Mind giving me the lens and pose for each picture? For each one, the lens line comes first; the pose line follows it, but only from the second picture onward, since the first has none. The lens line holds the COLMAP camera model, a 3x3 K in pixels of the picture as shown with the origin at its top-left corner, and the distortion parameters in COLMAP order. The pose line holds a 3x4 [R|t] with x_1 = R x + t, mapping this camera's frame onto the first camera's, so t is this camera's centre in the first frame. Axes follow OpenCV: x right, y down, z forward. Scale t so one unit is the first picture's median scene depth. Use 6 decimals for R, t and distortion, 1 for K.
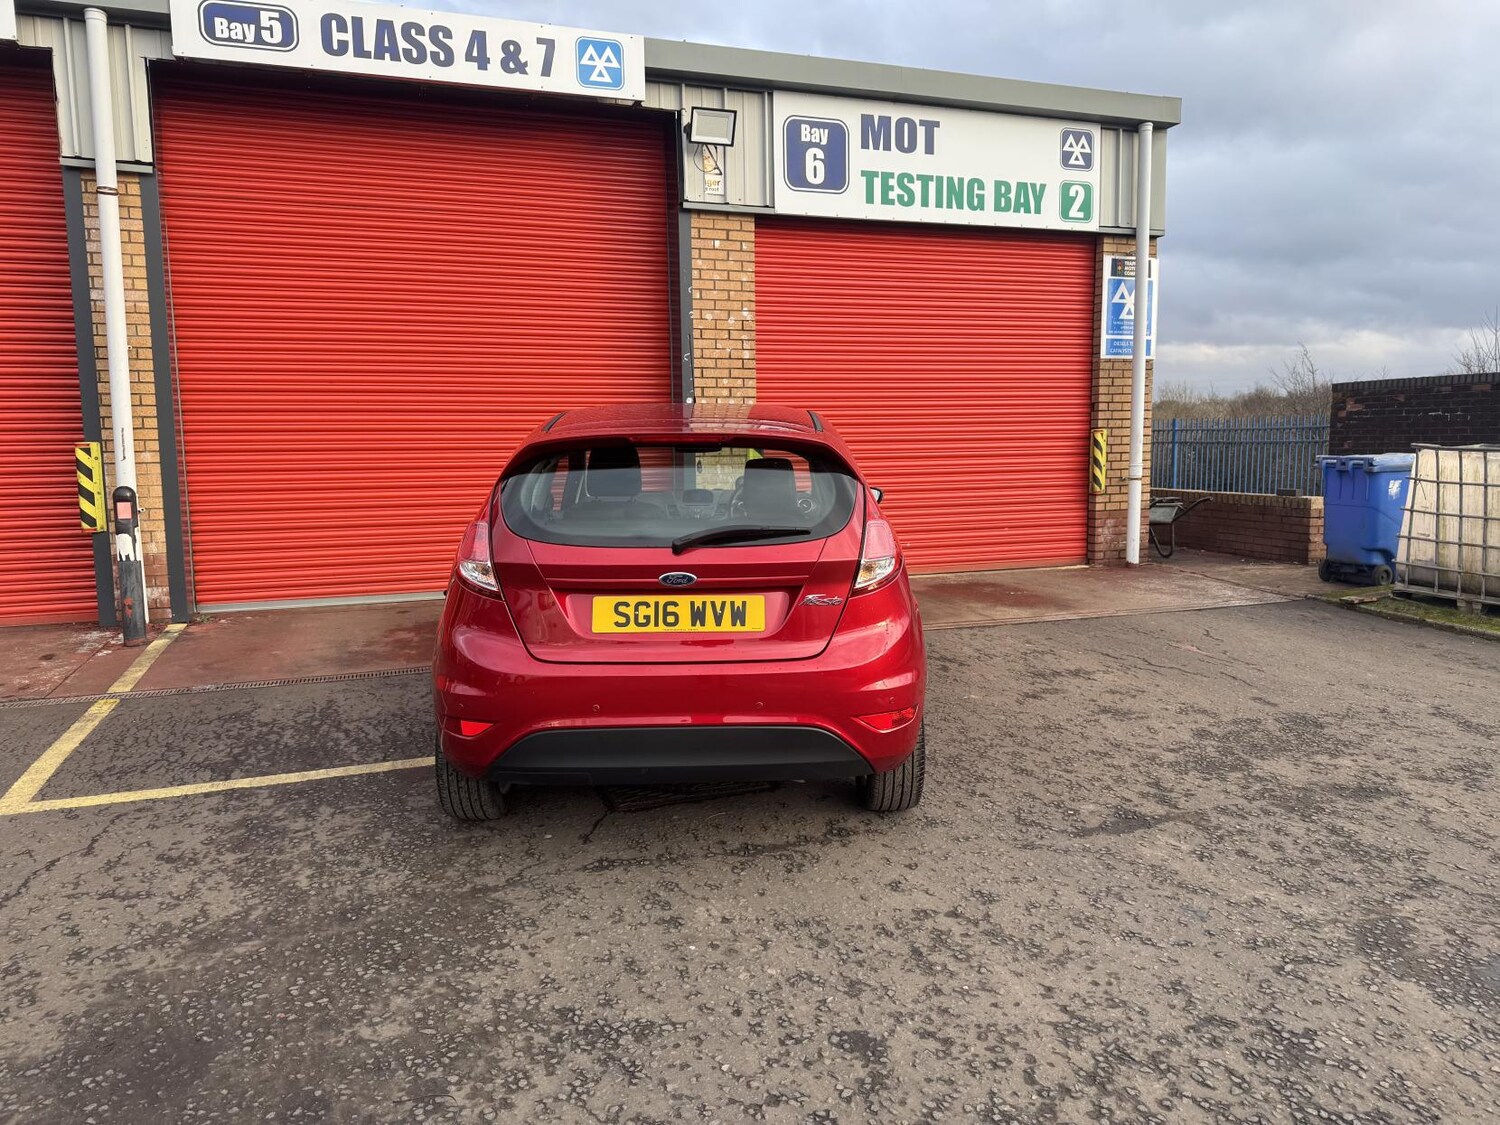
lens RADIAL K [[1050.2, 0, 765.9], [0, 1050.2, 560.7], [0, 0, 1]] dist [0.043285, -0.049329]
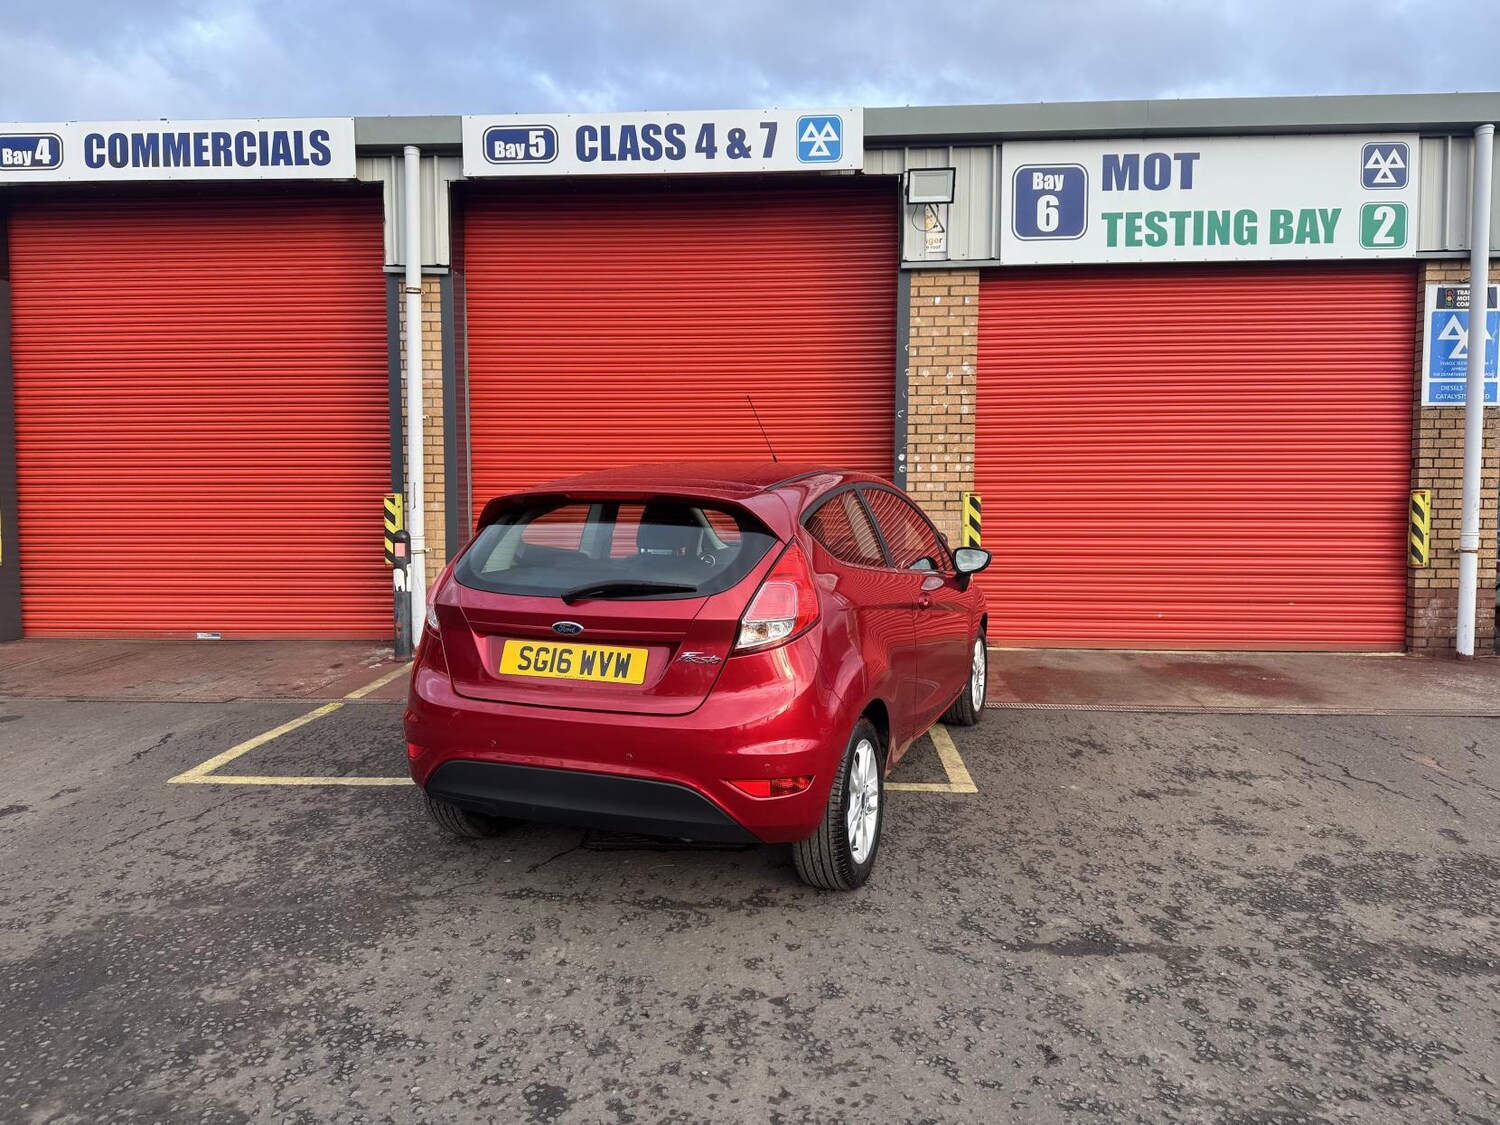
lens RADIAL K [[1050.2, 0, 749.9], [0, 1050.2, 559.3], [0, 0, 1]] dist [0.043285, -0.049329]
pose [[0.919199, 0.035458, -0.392193, 0.226893], [-0.056342, 0.997533, -0.041865, -0.008261], [0.389741, 0.060579, 0.918930, 0.042661]]
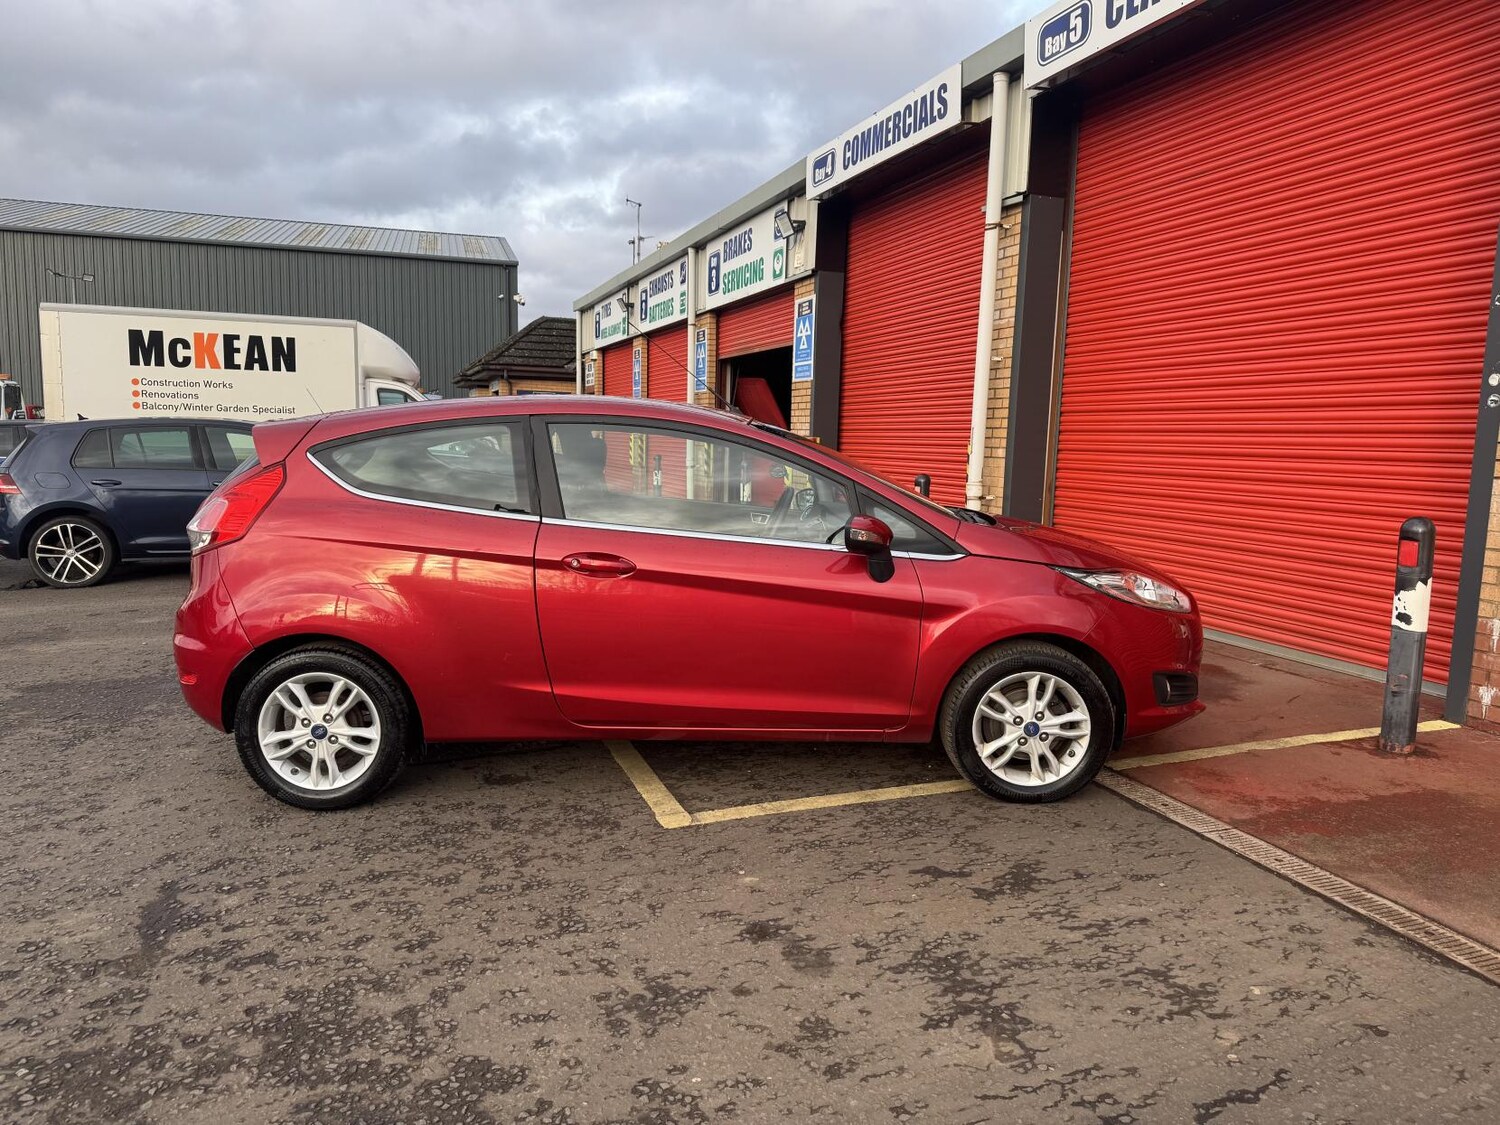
lens RADIAL K [[1050.2, 0, 747.8], [0, 1050.2, 560.0], [0, 0, 1]] dist [0.043285, -0.049329]
pose [[-0.004832, 0.129441, -0.991575, 0.592485], [-0.138542, 0.981938, 0.128858, -0.095311], [0.990345, 0.137998, 0.013188, 0.752689]]
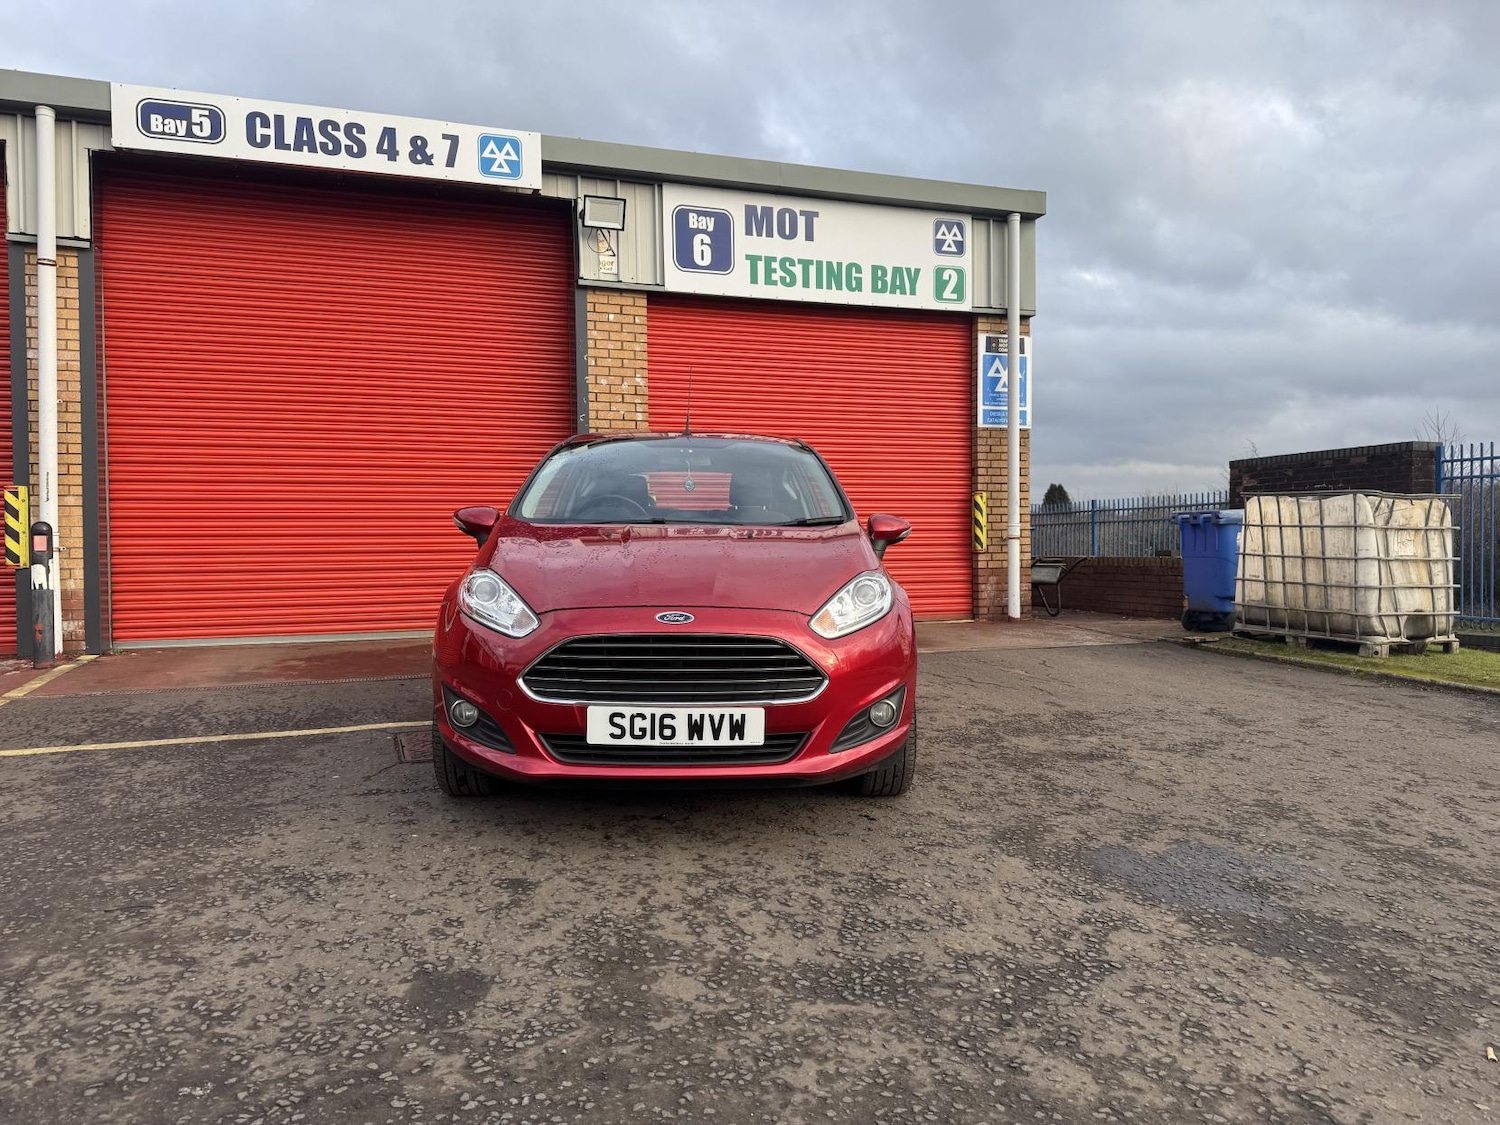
lens RADIAL K [[1050.2, 0, 745.0], [0, 1050.2, 568.0], [0, 0, 1]] dist [0.043285, -0.049329]
pose [[0.999948, 0.002226, -0.009918, 0.126321], [-0.003163, 0.995426, -0.095482, 0.075951], [0.009660, 0.095508, 0.995382, -0.075655]]
